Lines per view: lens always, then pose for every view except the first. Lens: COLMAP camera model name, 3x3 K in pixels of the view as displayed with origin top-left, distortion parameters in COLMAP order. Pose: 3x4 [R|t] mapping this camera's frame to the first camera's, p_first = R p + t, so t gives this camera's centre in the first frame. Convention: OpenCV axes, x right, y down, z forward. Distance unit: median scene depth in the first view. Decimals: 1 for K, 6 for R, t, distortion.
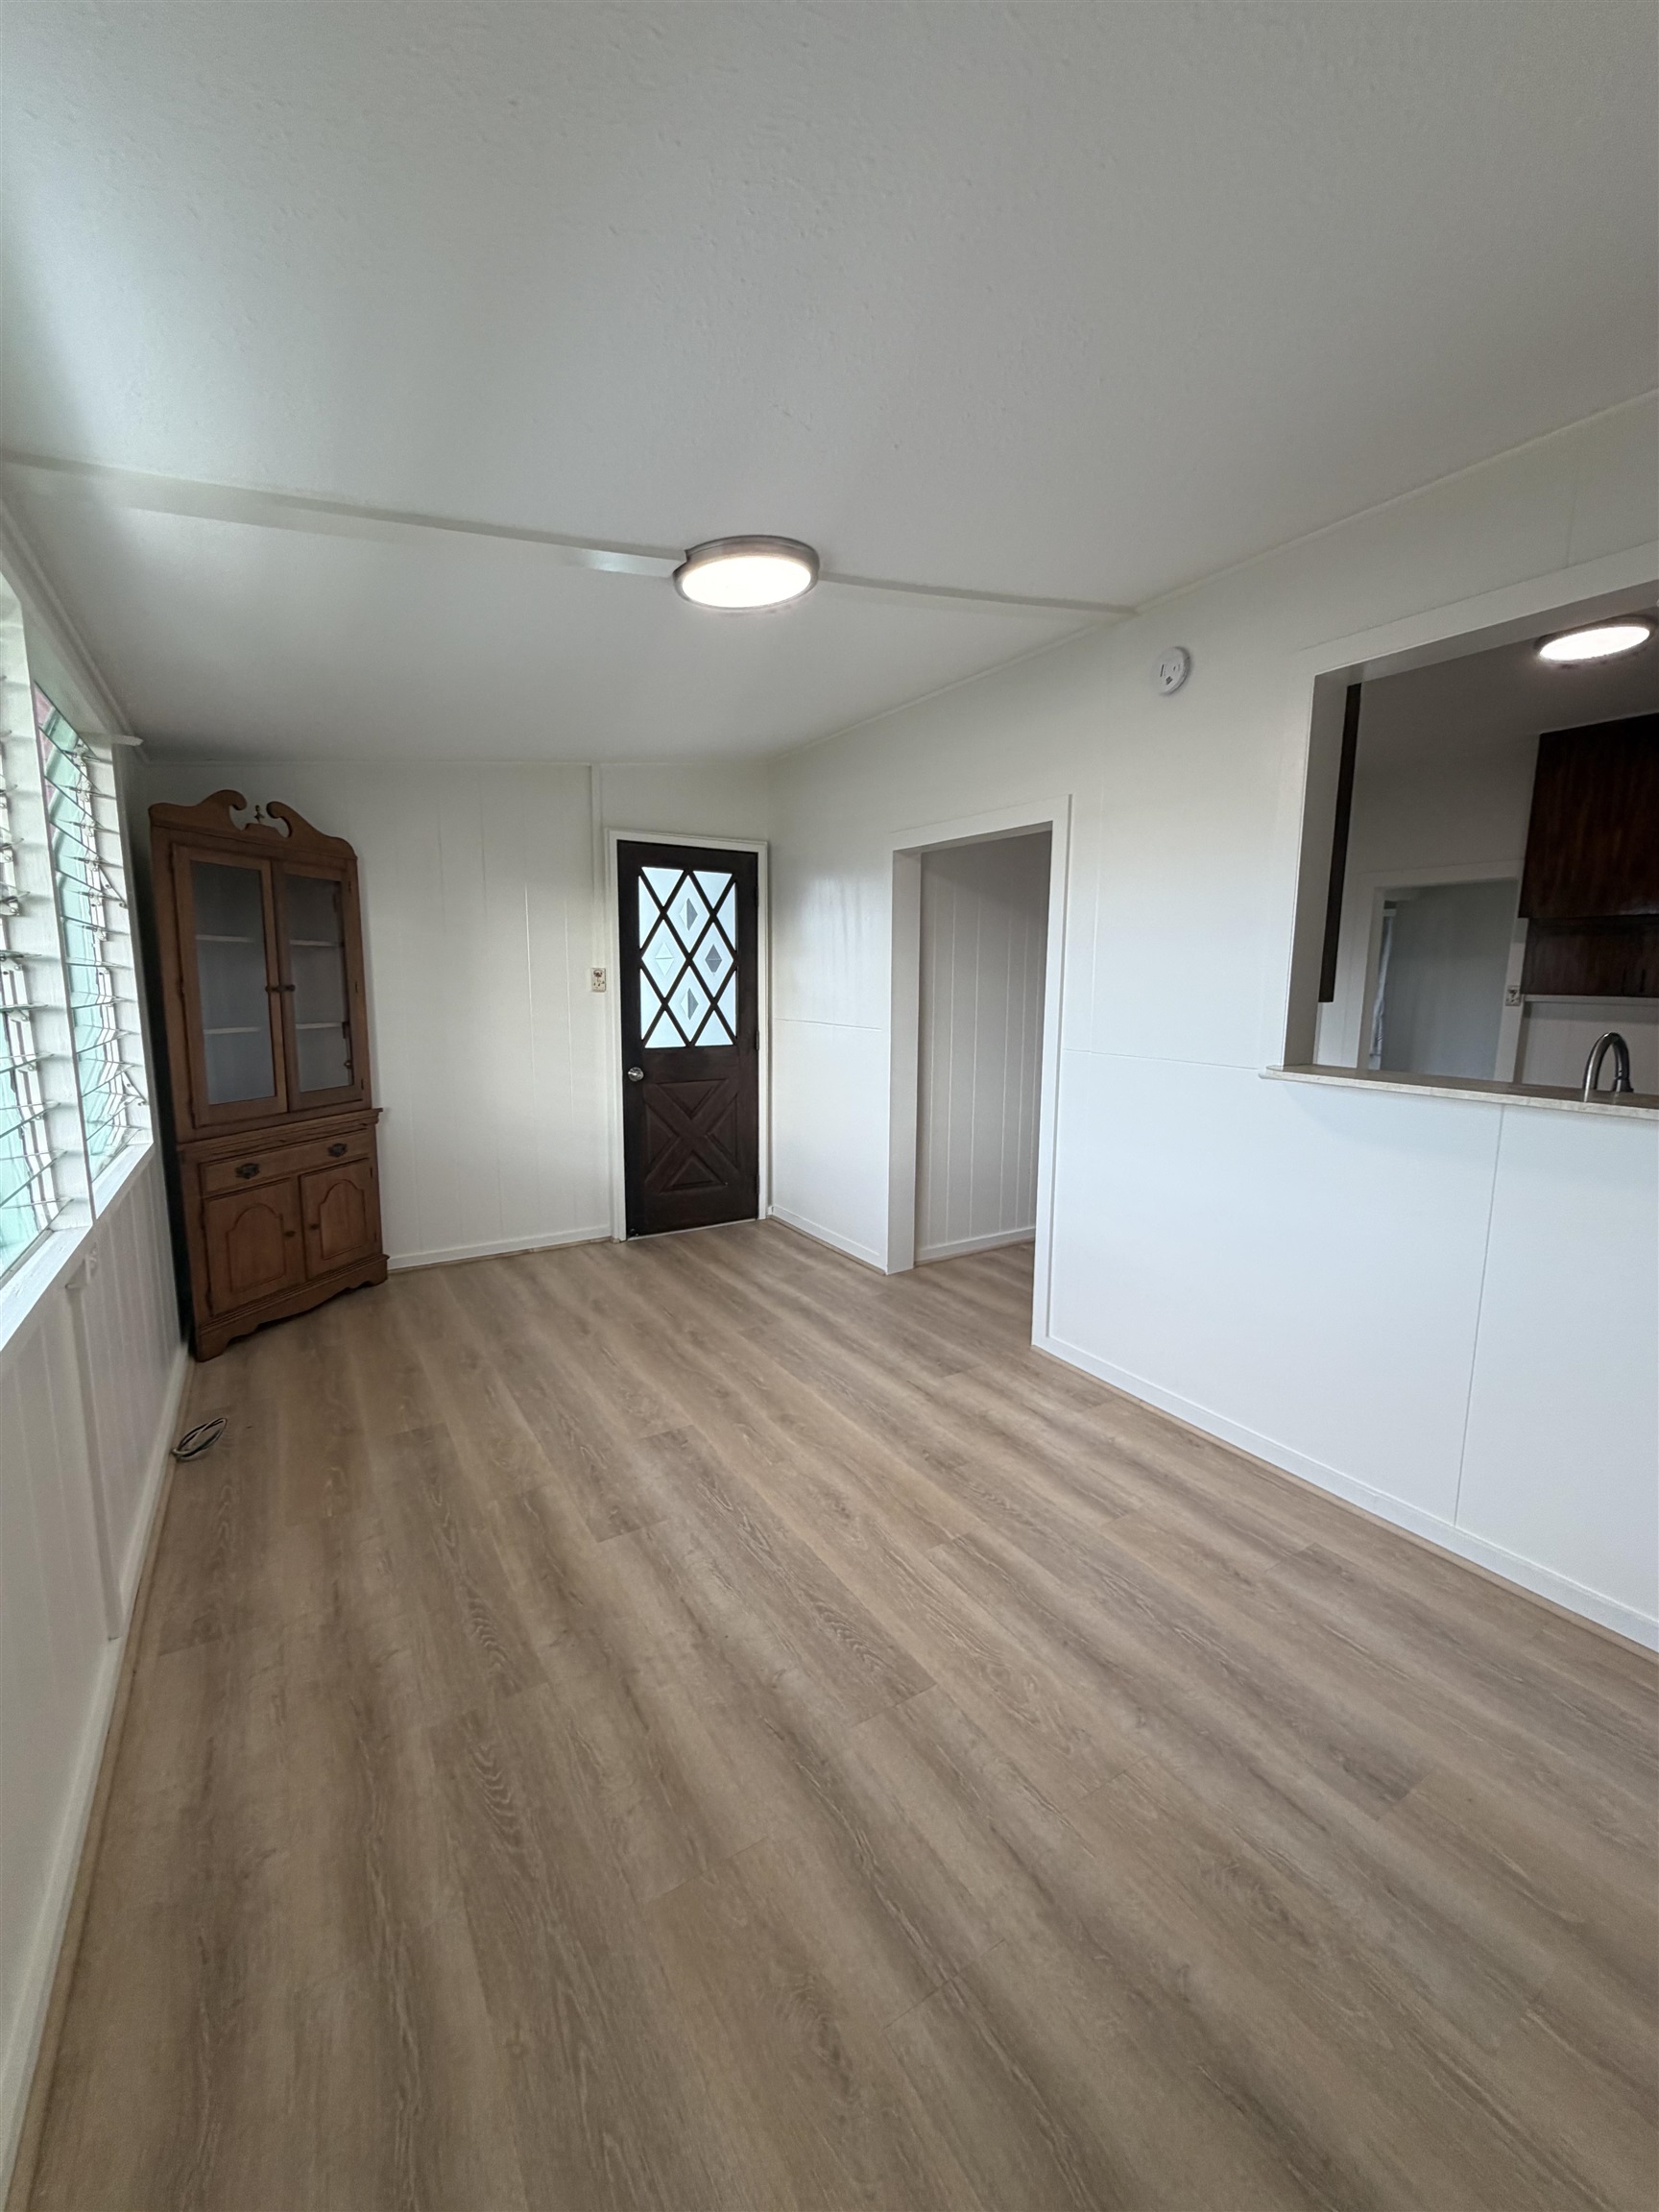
lens RADIAL K [[887.0, 0, 825.0], [0, 887.0, 1105.6], [0, 0, 1]] dist [-0.000815, -0.000524]
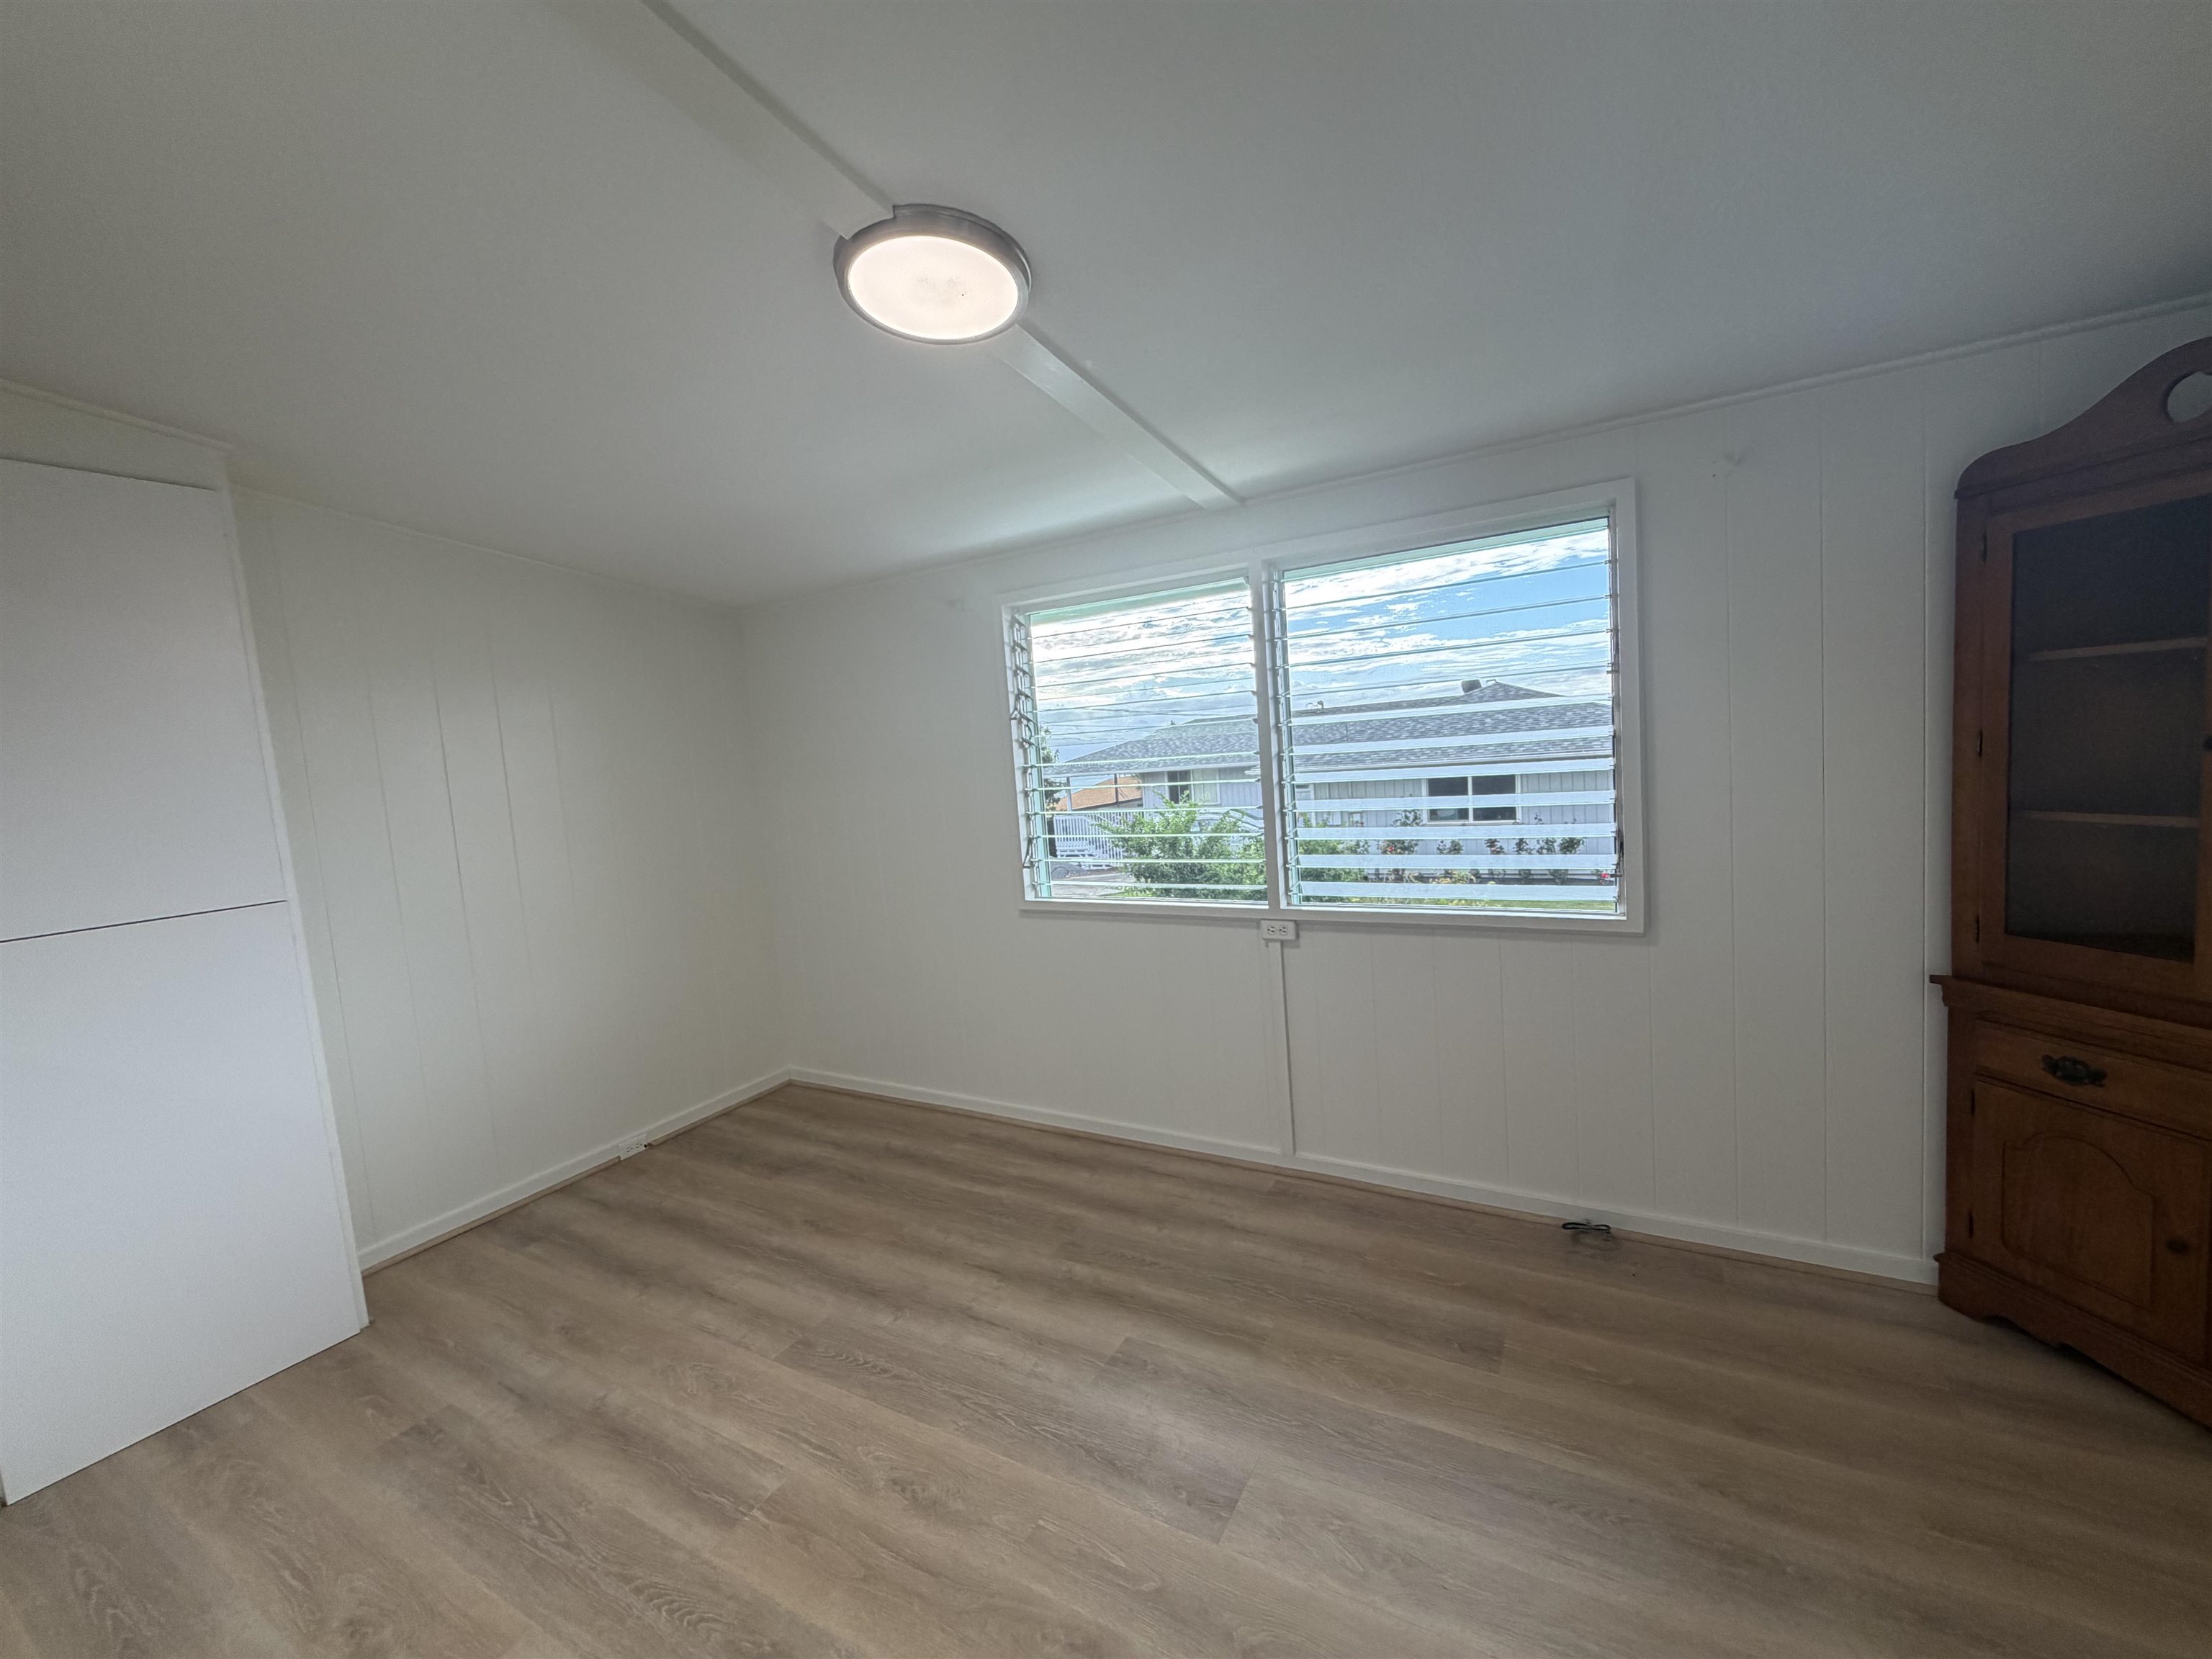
lens RADIAL K [[887.0, 0, 1099.8], [0, 887.0, 830.5], [0, 0, 1]] dist [-0.000815, -0.000524]
pose [[-0.879352, 0.099436, -0.465675, 0.198044], [-0.001466, 0.977383, 0.211471, -0.305255], [0.476171, 0.186640, -0.859318, 1.881898]]
